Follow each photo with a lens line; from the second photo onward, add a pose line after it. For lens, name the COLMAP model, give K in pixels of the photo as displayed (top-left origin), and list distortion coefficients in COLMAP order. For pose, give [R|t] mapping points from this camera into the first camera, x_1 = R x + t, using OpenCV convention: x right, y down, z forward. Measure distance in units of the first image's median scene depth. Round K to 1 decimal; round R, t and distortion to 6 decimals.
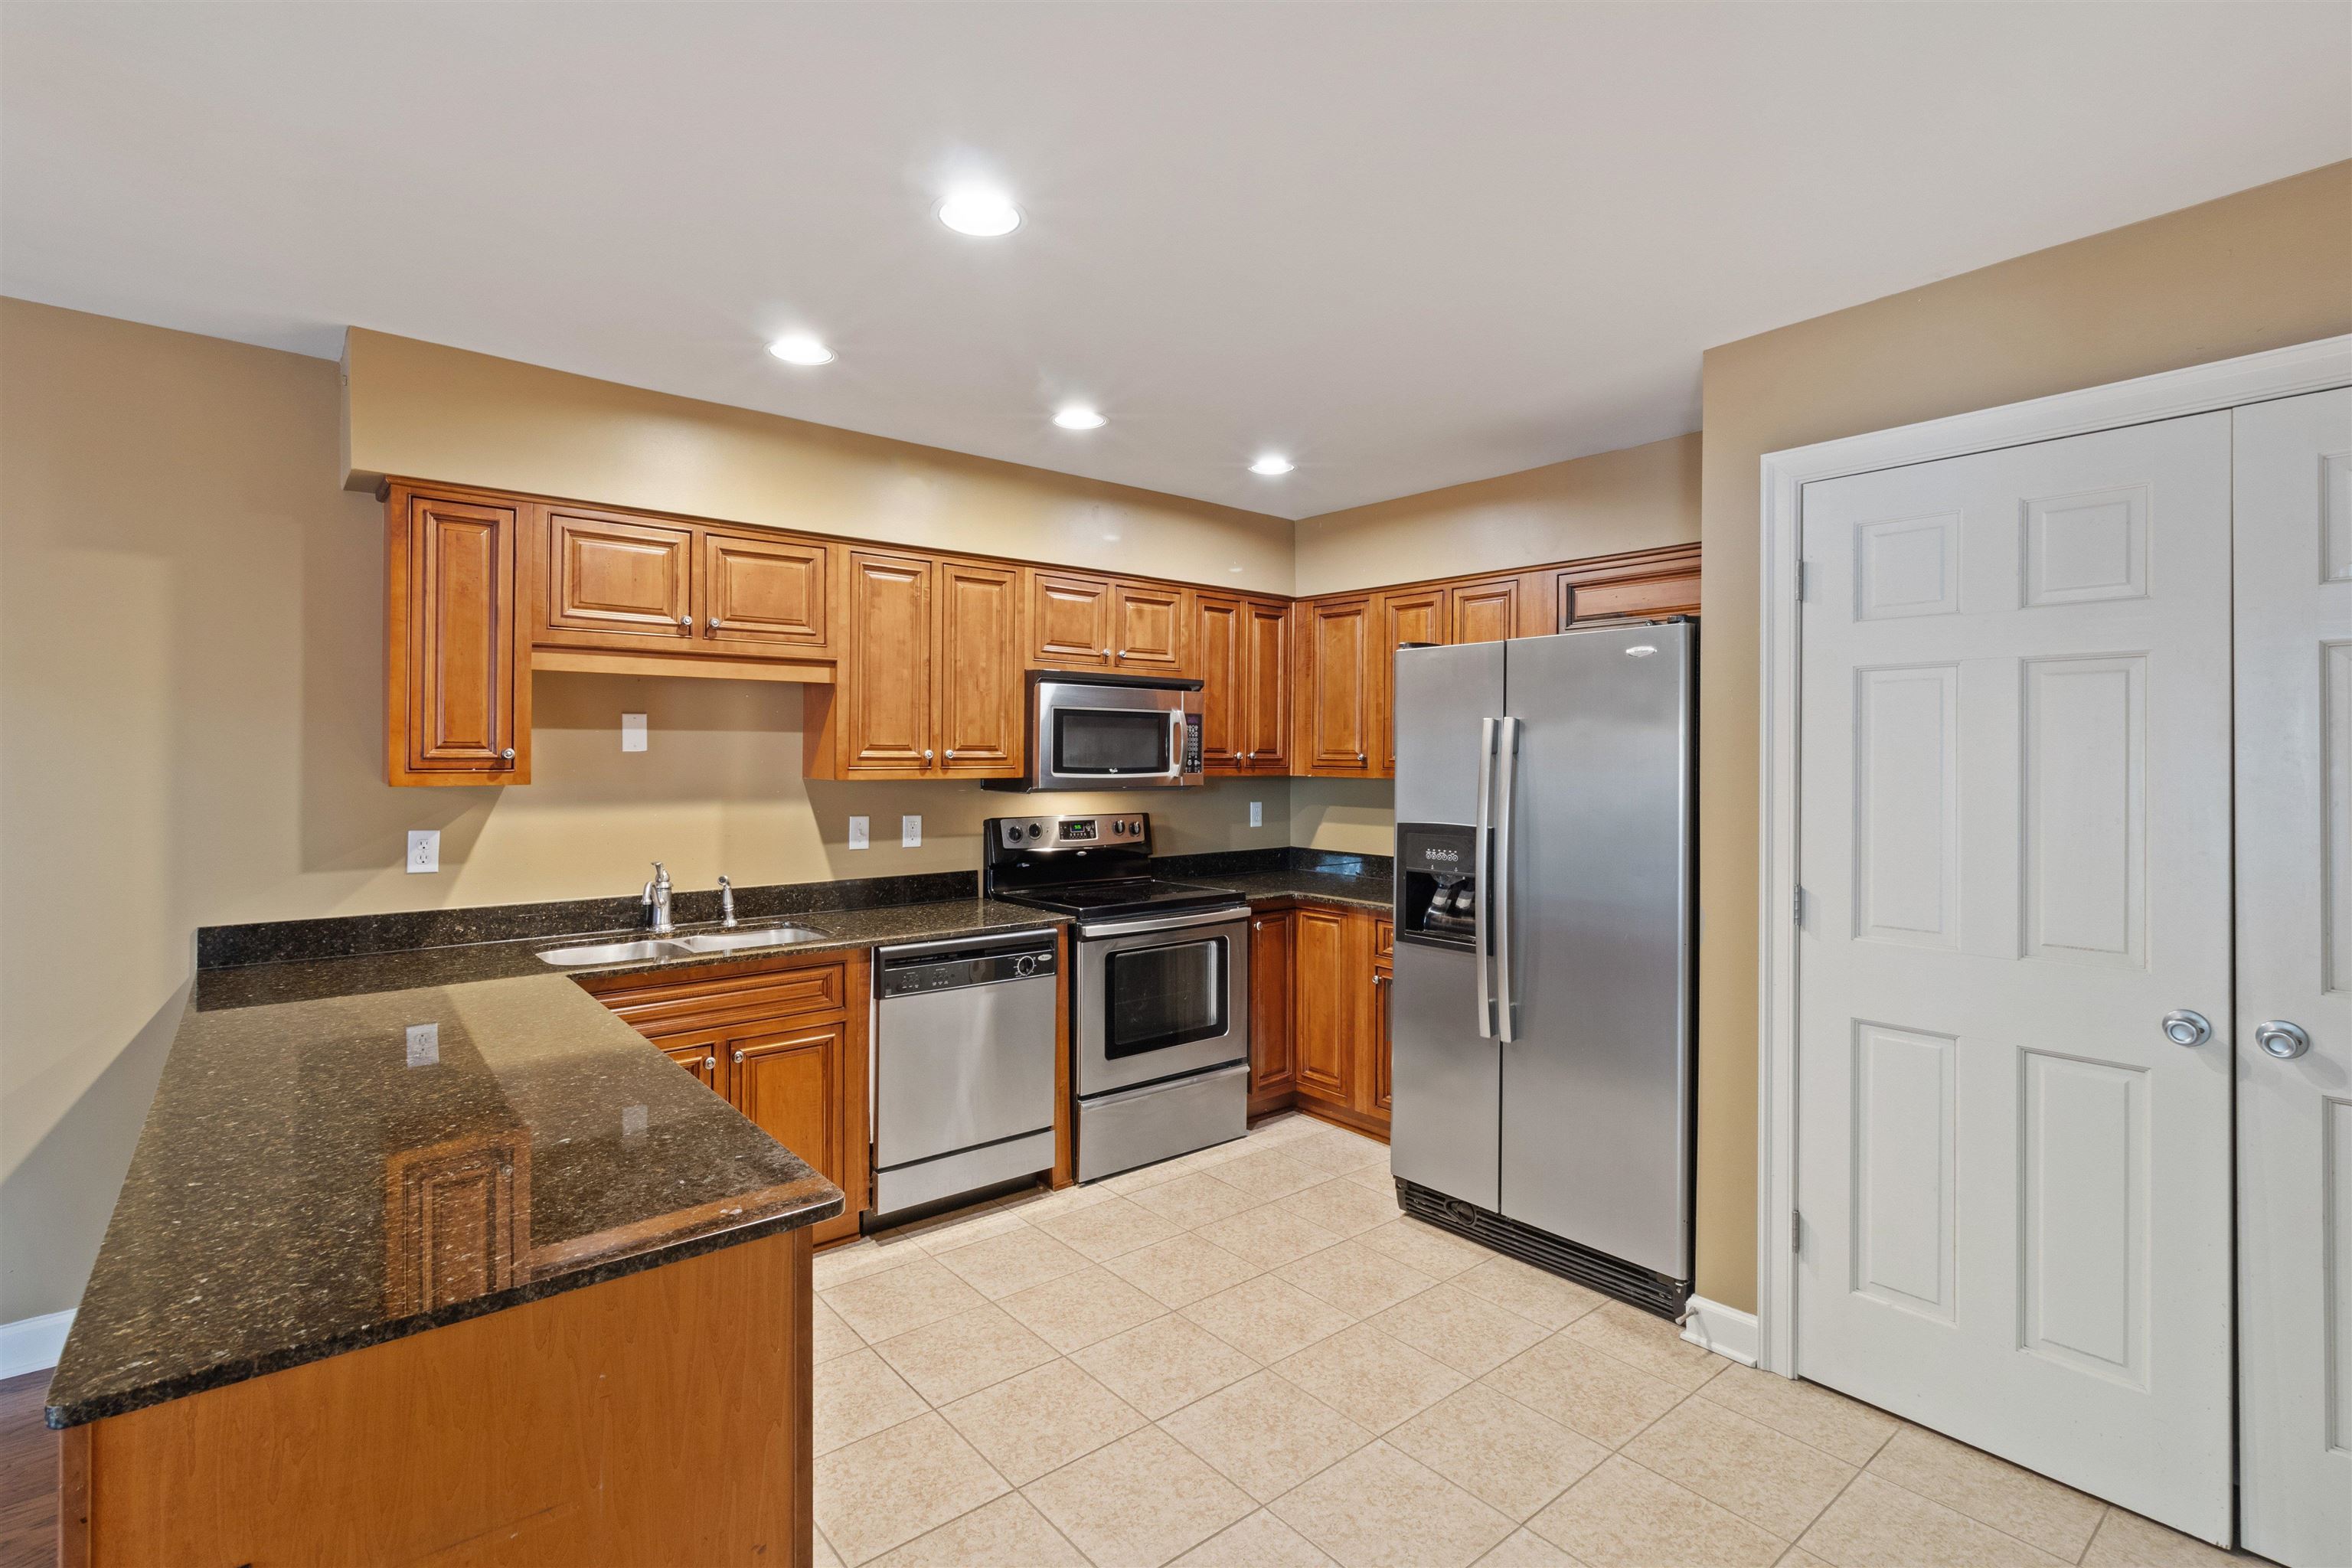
lens RADIAL K [[1088.6, 0, 1169.2], [0, 1088.6, 750.9], [0, 0, 1]] dist [-0.000333, -0.000070]
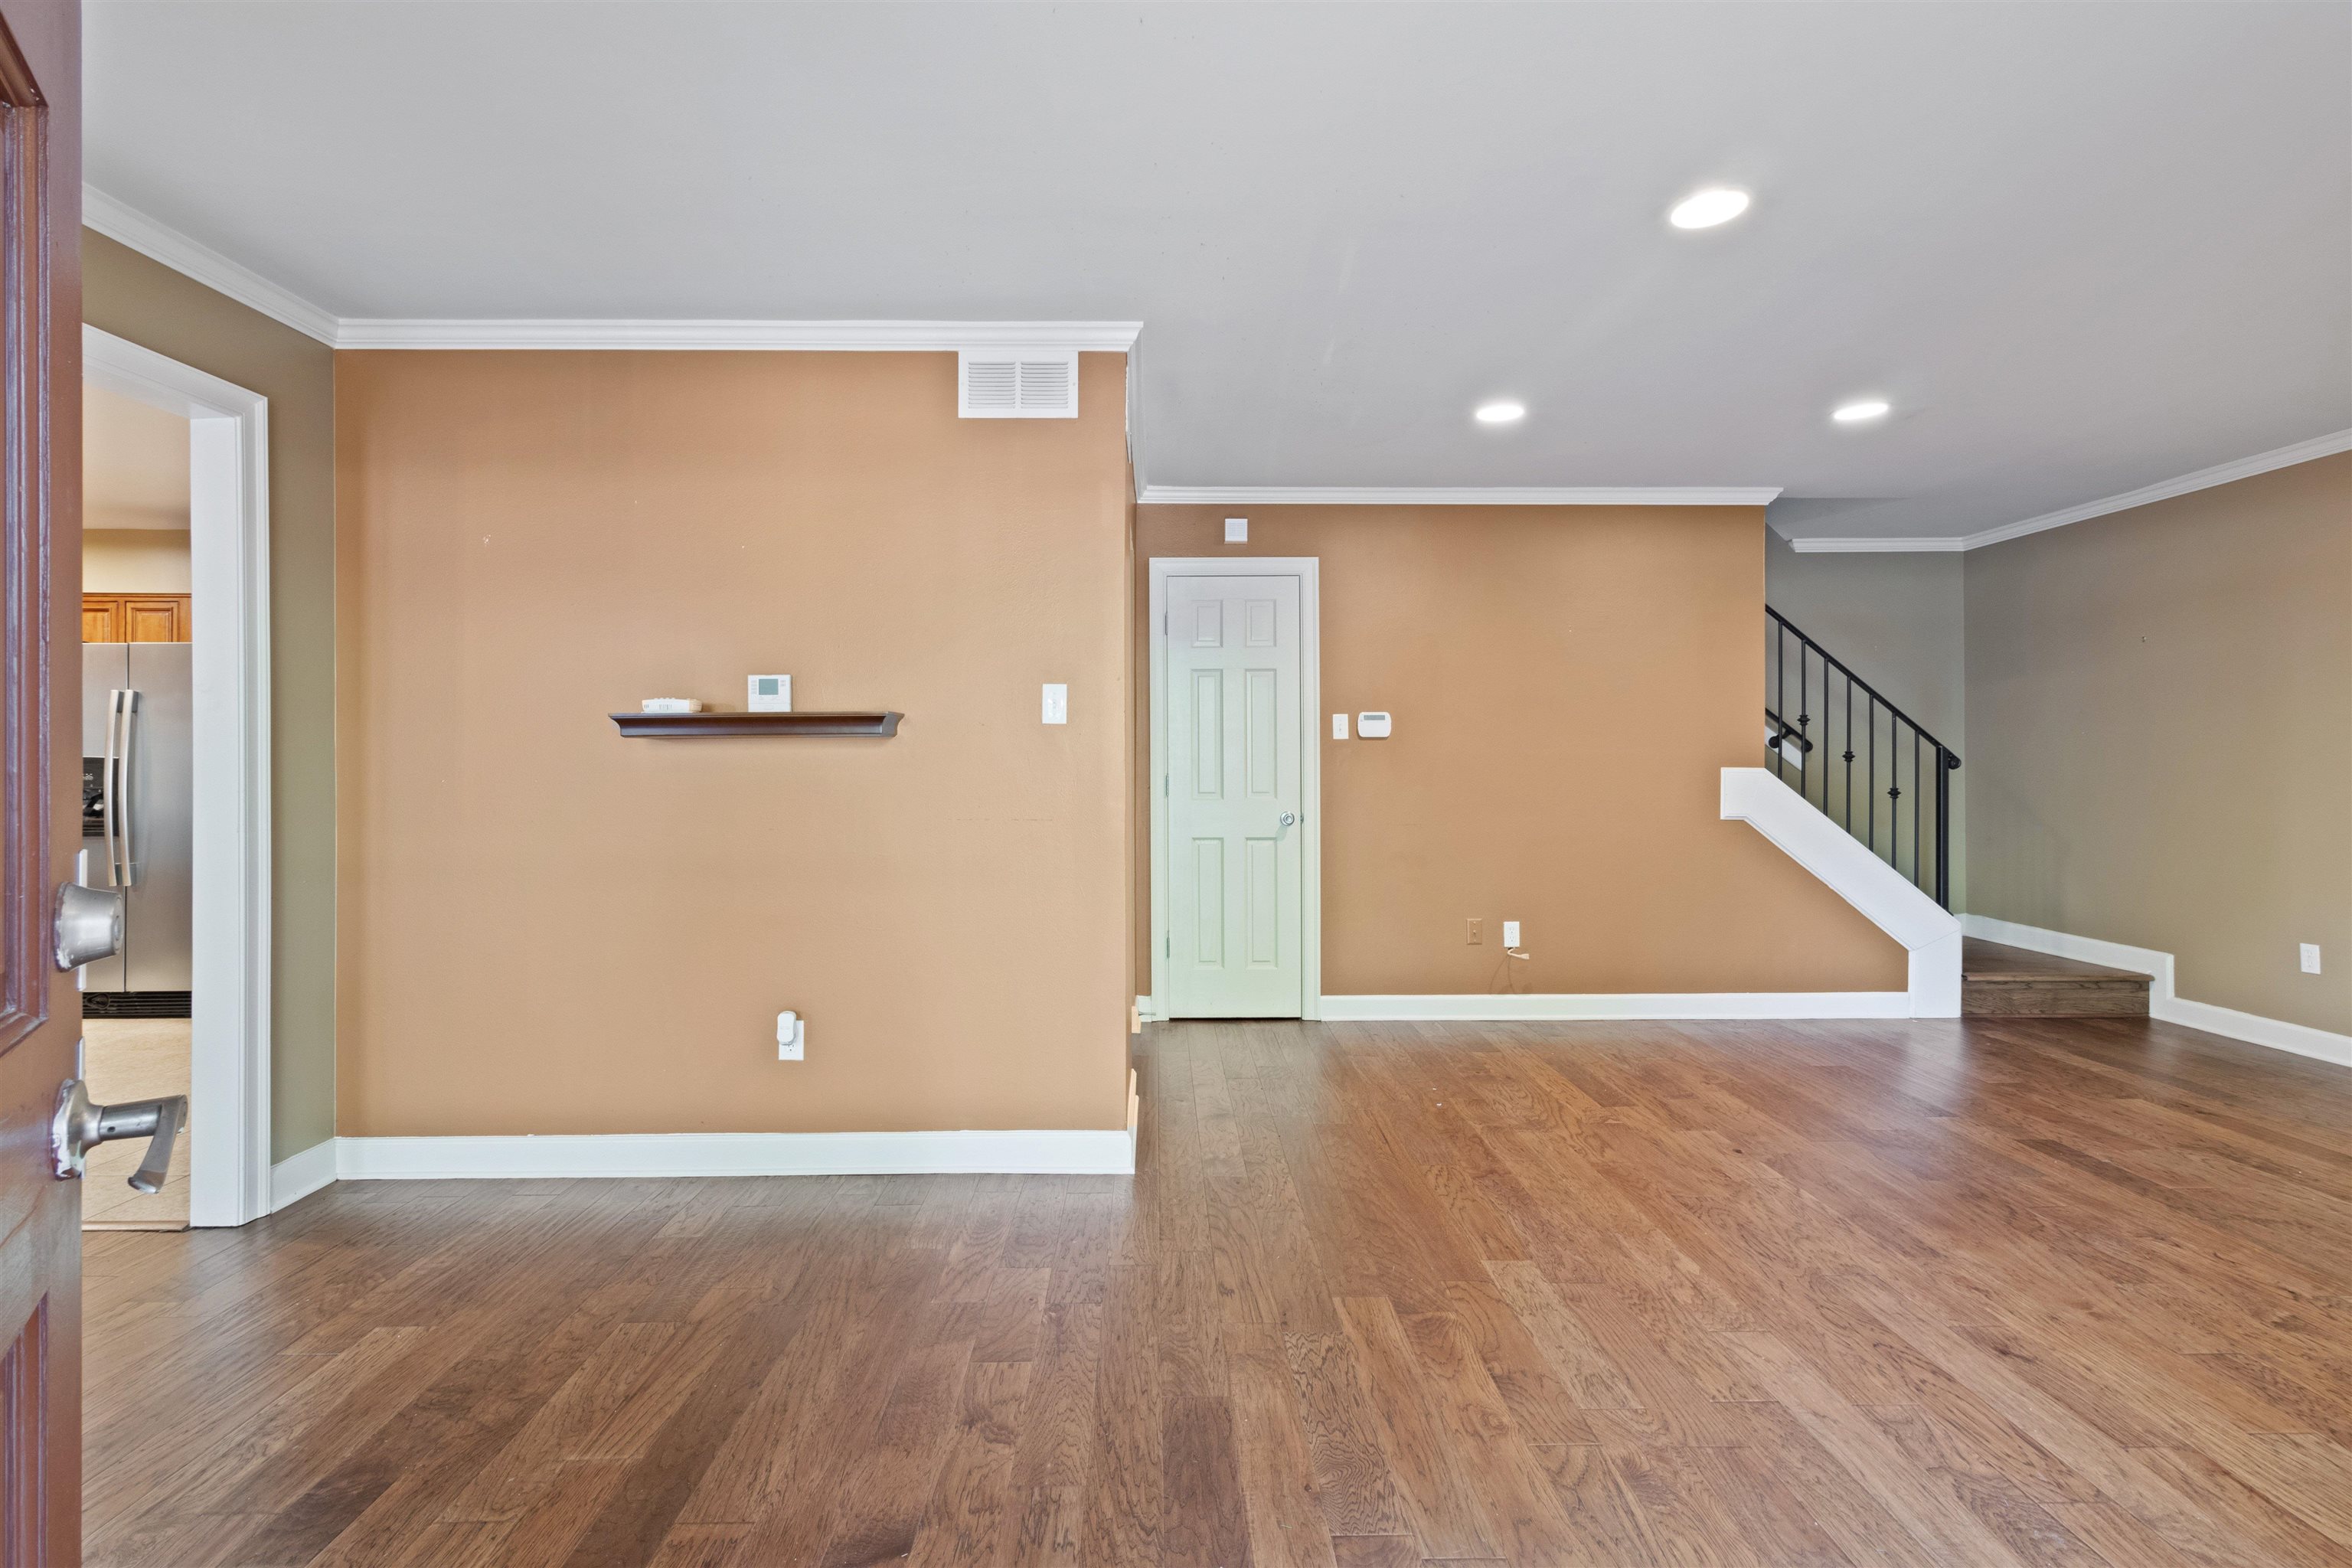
lens RADIAL K [[1086.0, 0, 1168.0], [0, 1086.0, 762.3], [0, 0, 1]] dist [-0.000639, 0.000732]
pose [[0.631326, -0.006224, 0.775493, 0.024064], [-0.000162, 0.999967, 0.008157, 0.055466], [-0.775518, -0.005275, 0.631304, -1.087460]]
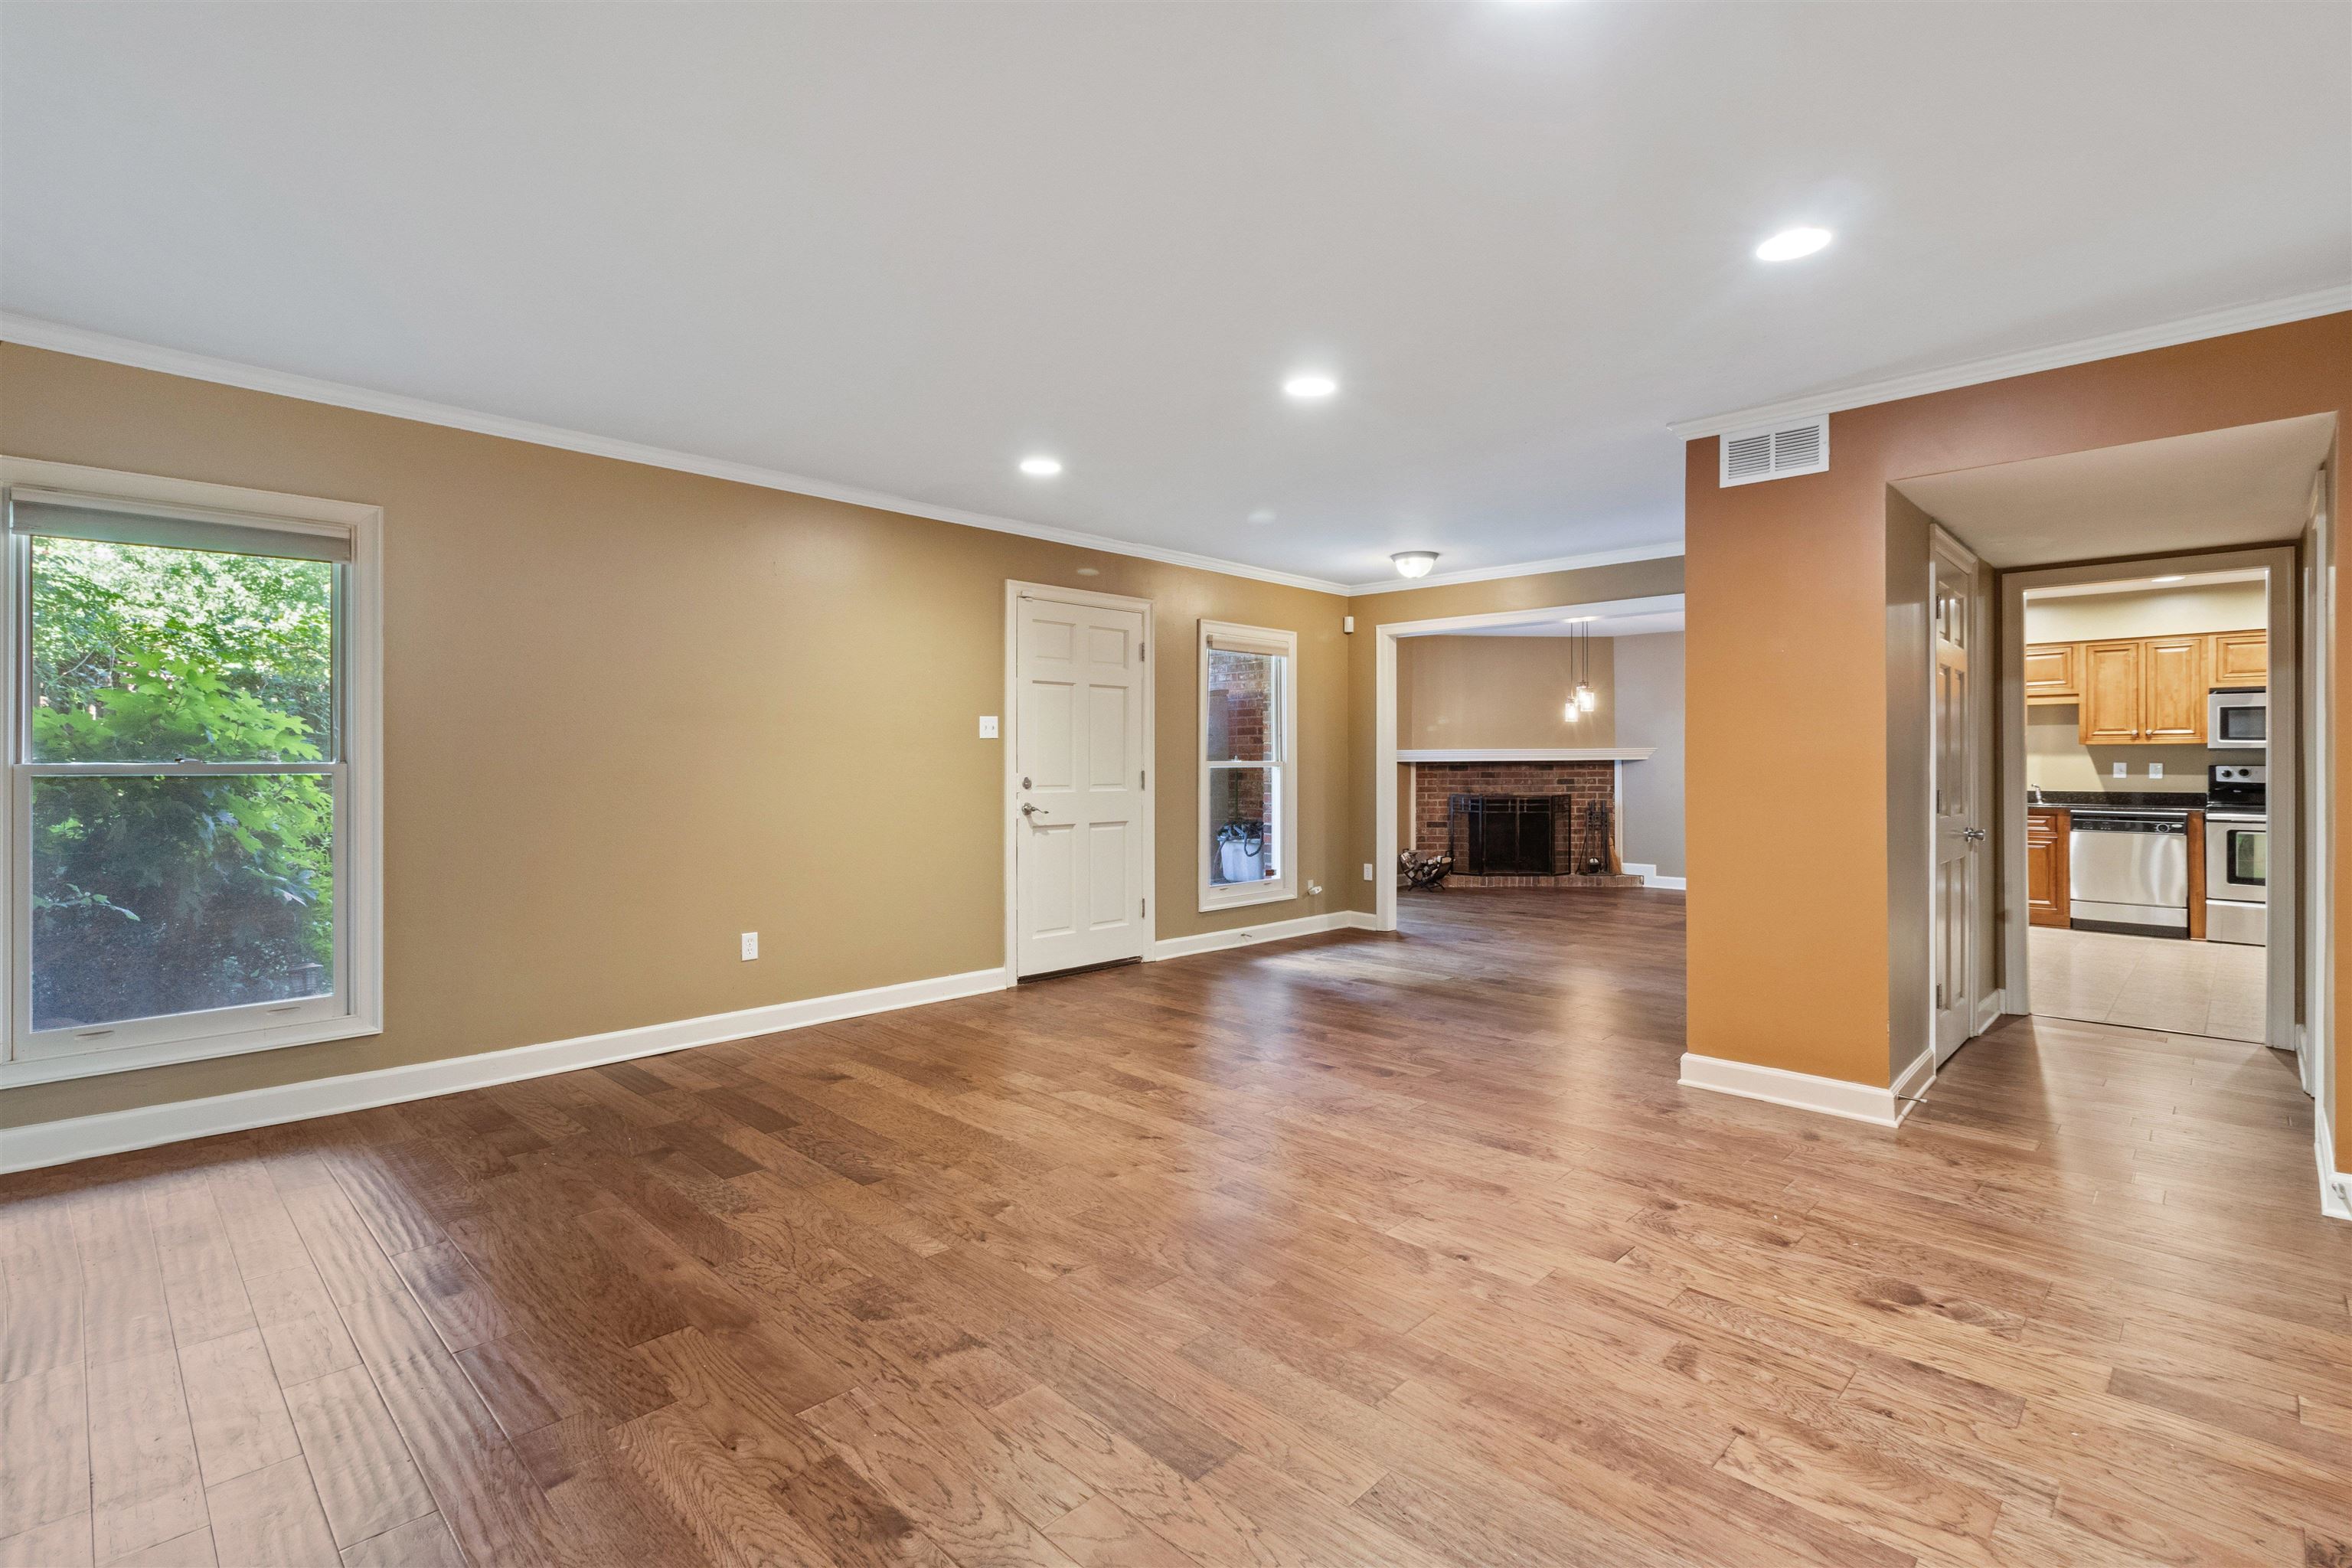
lens RADIAL K [[1086.0, 0, 1168.0], [0, 1086.0, 762.3], [0, 0, 1]] dist [-0.000639, 0.000732]
pose [[0.098873, -0.003739, -0.995093, 1.771471], [0.003967, 0.999986, -0.003363, 0.063497], [0.995092, -0.003615, 0.098886, -1.151128]]
